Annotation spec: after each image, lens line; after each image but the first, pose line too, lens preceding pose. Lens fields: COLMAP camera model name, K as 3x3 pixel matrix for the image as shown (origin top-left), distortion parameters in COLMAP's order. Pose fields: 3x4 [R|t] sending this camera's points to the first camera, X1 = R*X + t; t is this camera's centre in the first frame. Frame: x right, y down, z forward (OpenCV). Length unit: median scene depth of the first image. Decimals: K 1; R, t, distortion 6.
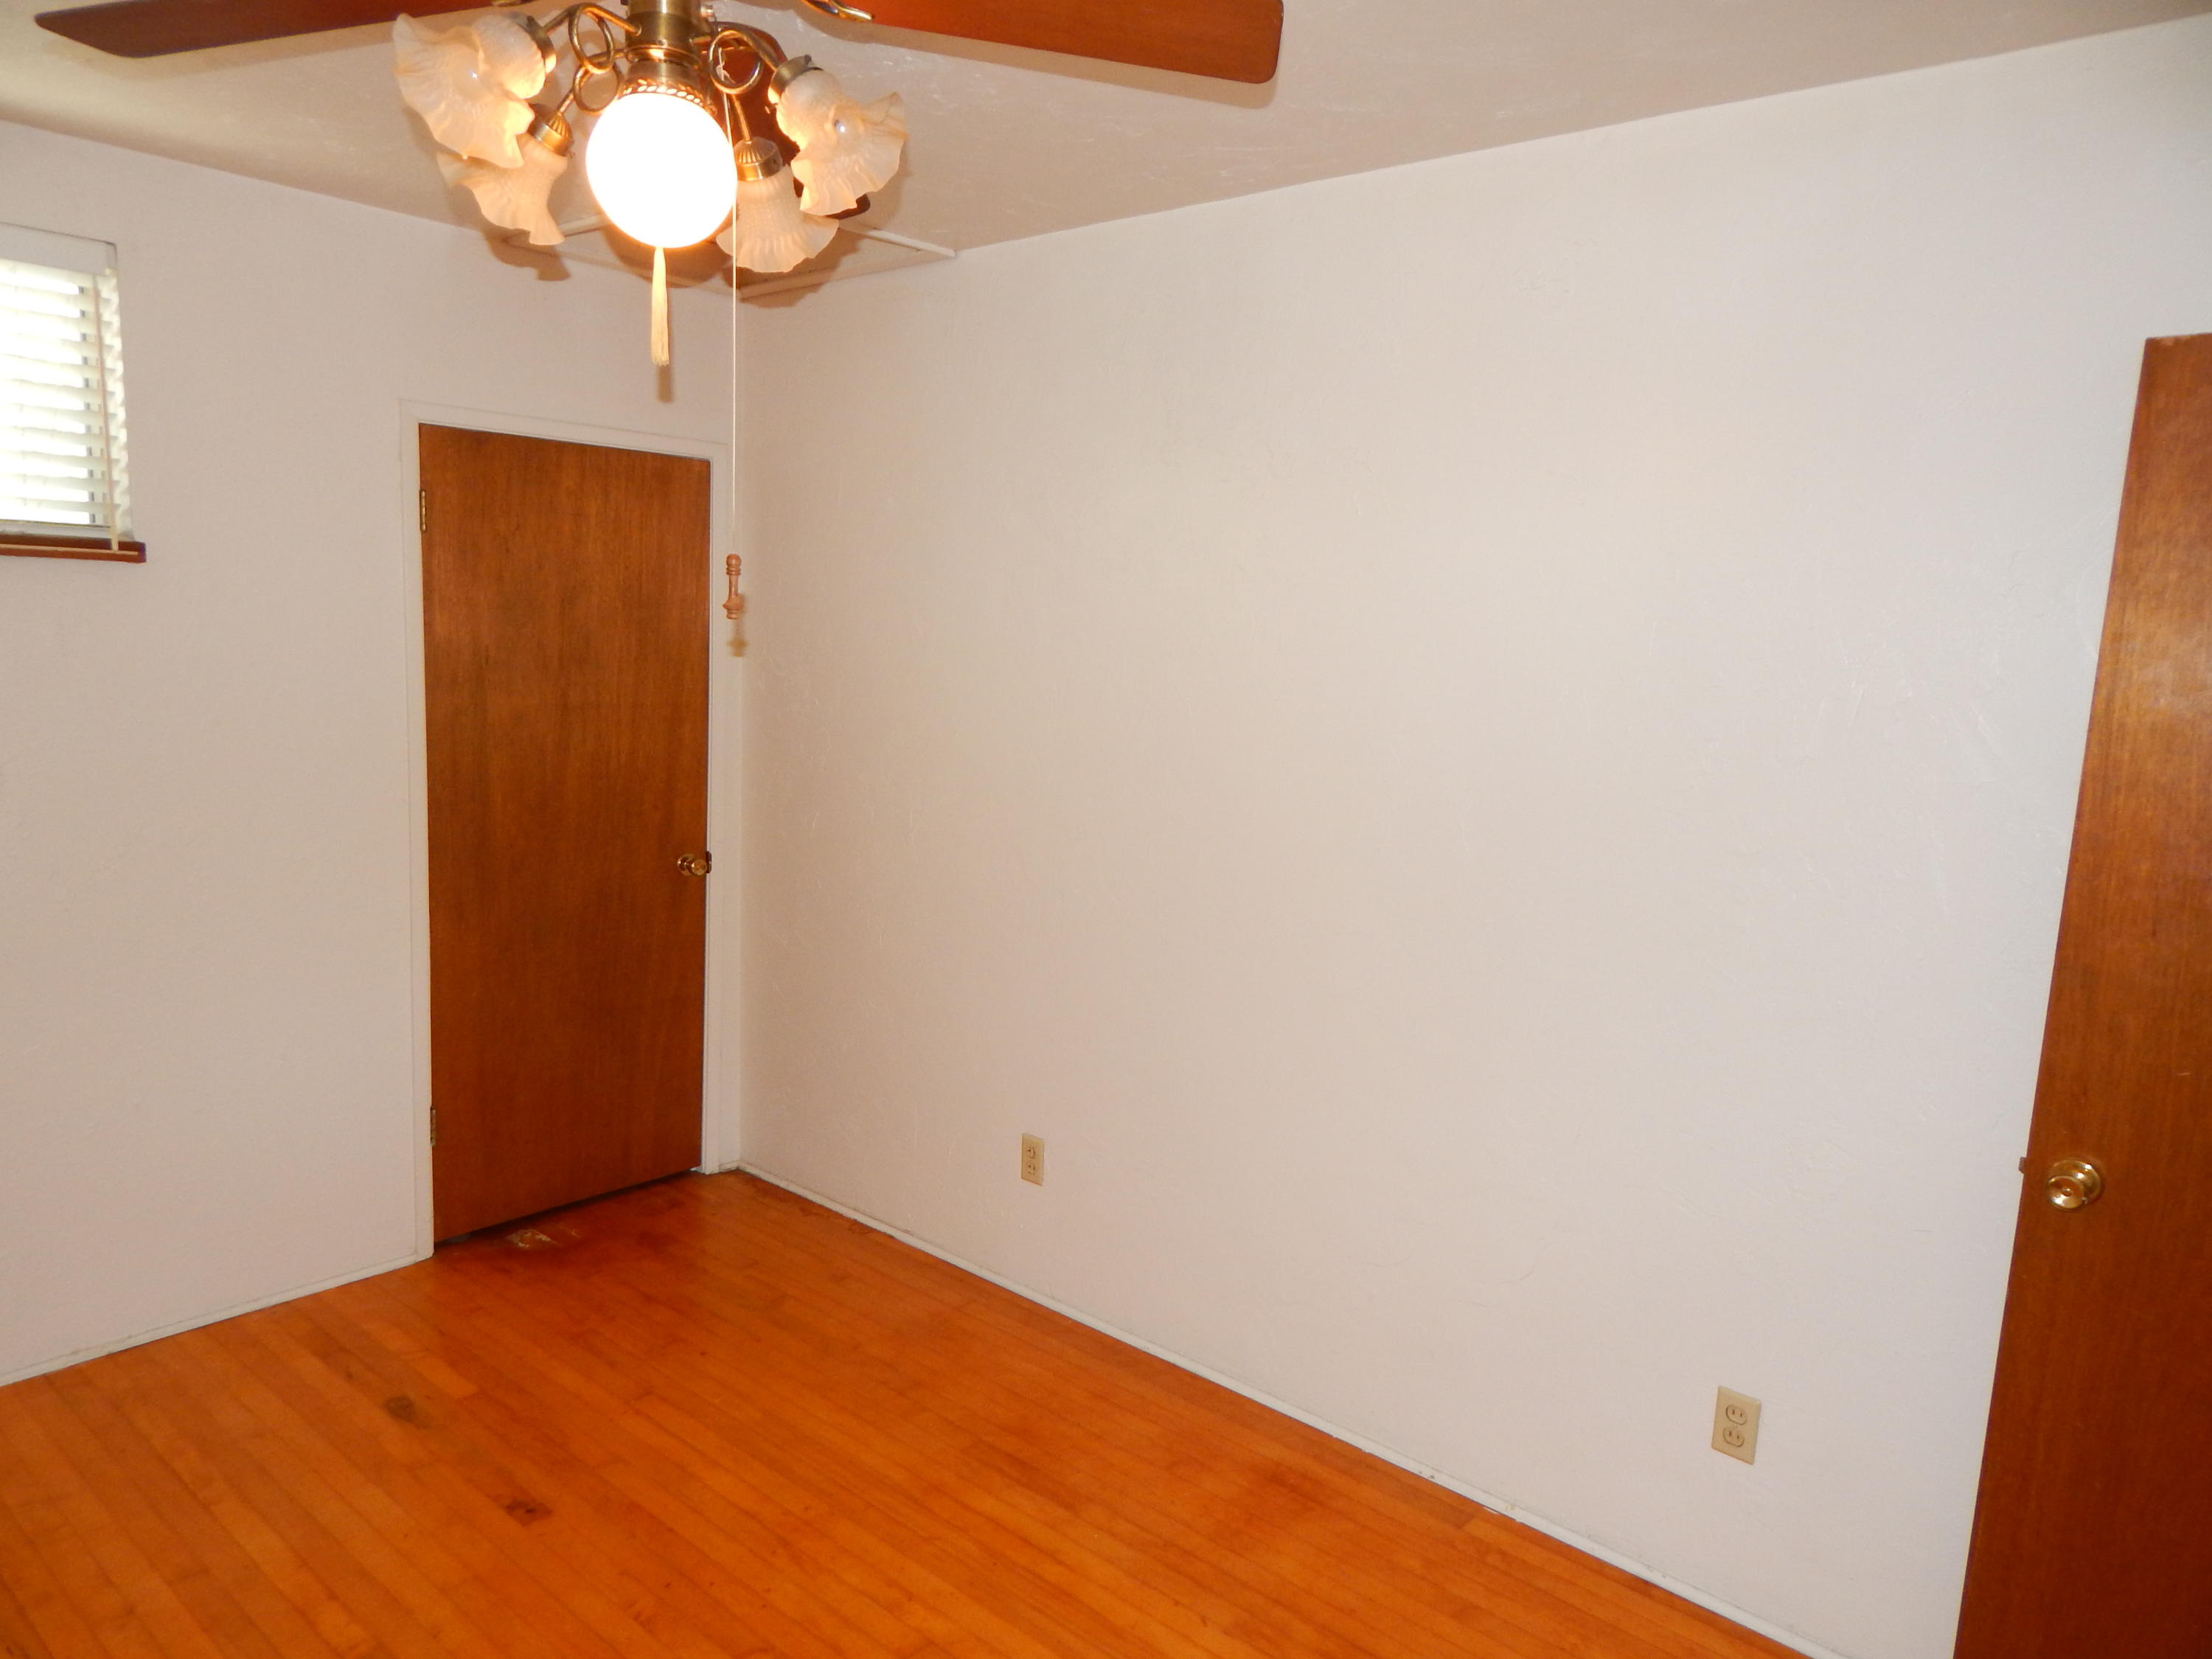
lens RADIAL K [[1497.1, 0, 1106.0], [0, 1497.1, 829.5], [0, 0, 1]] dist [-0.002059, -0.002784]
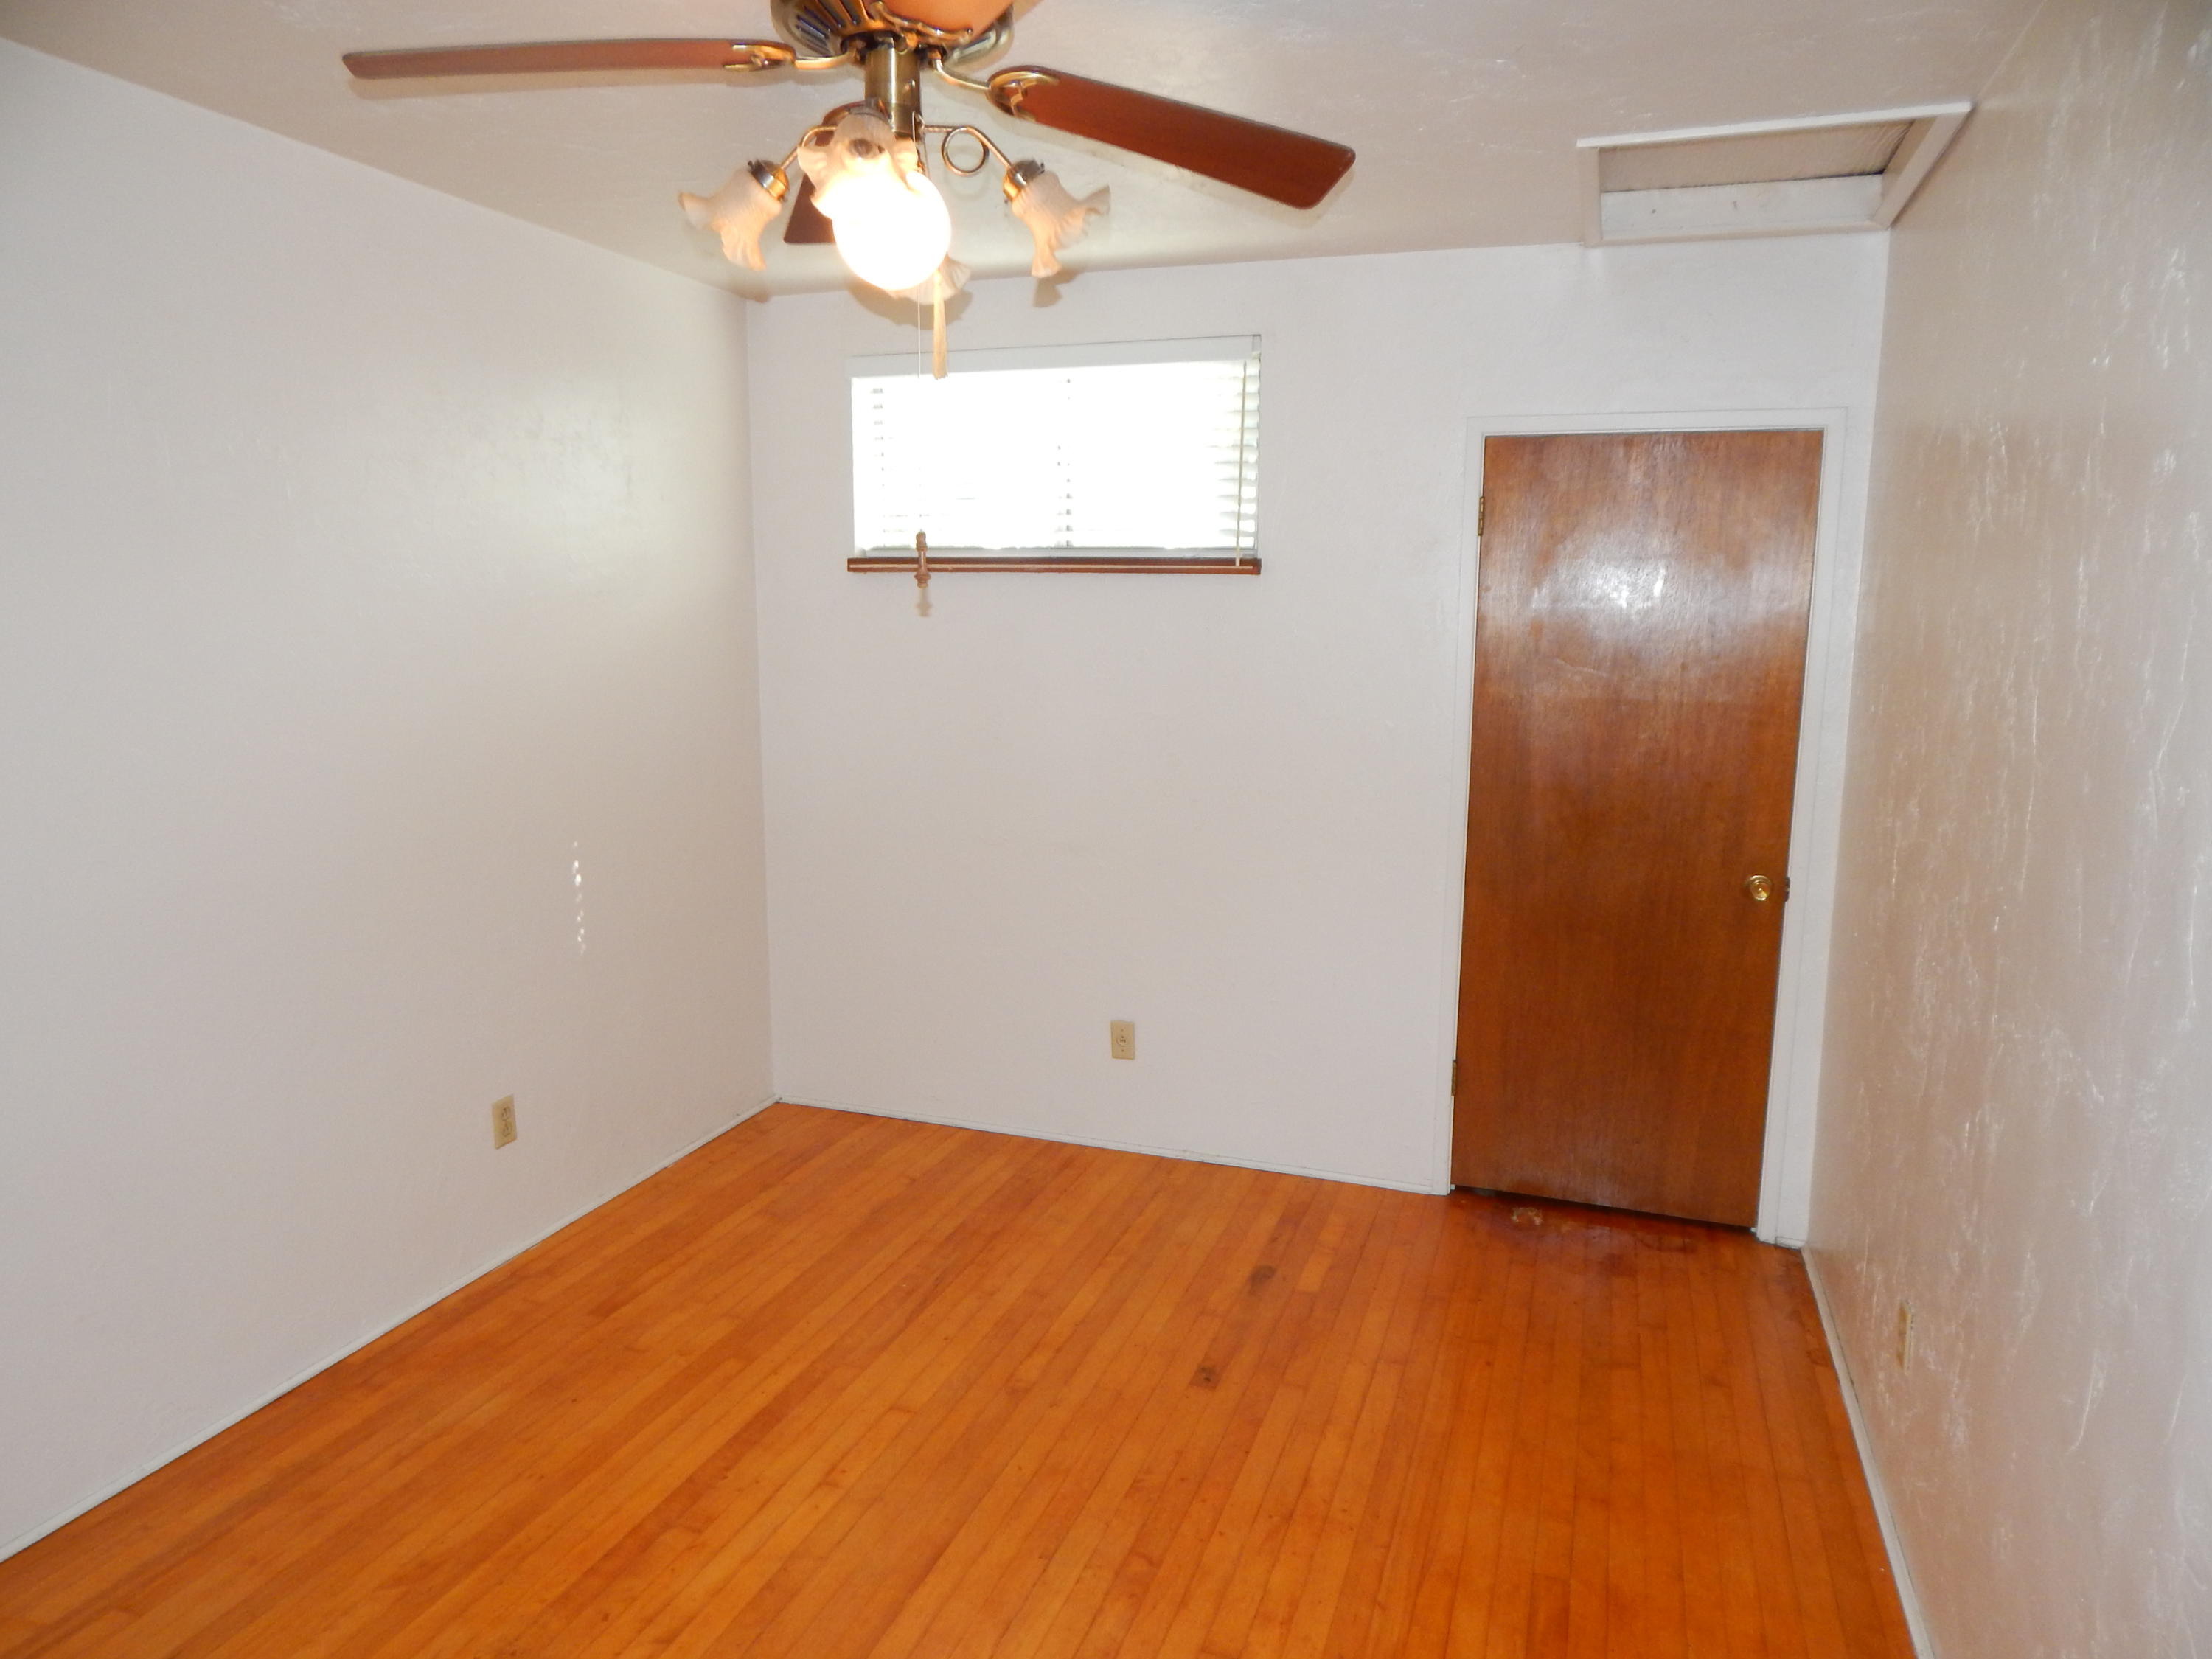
lens RADIAL K [[1469.6, 0, 1106.0], [0, 1469.6, 829.5], [0, 0, 1]] dist [0.097047, -0.144935]
pose [[0.376738, 0.111109, -0.919632, 0.517817], [-0.129631, 0.989335, 0.066426, -0.025074], [0.917205, 0.094188, 0.387123, 0.391393]]
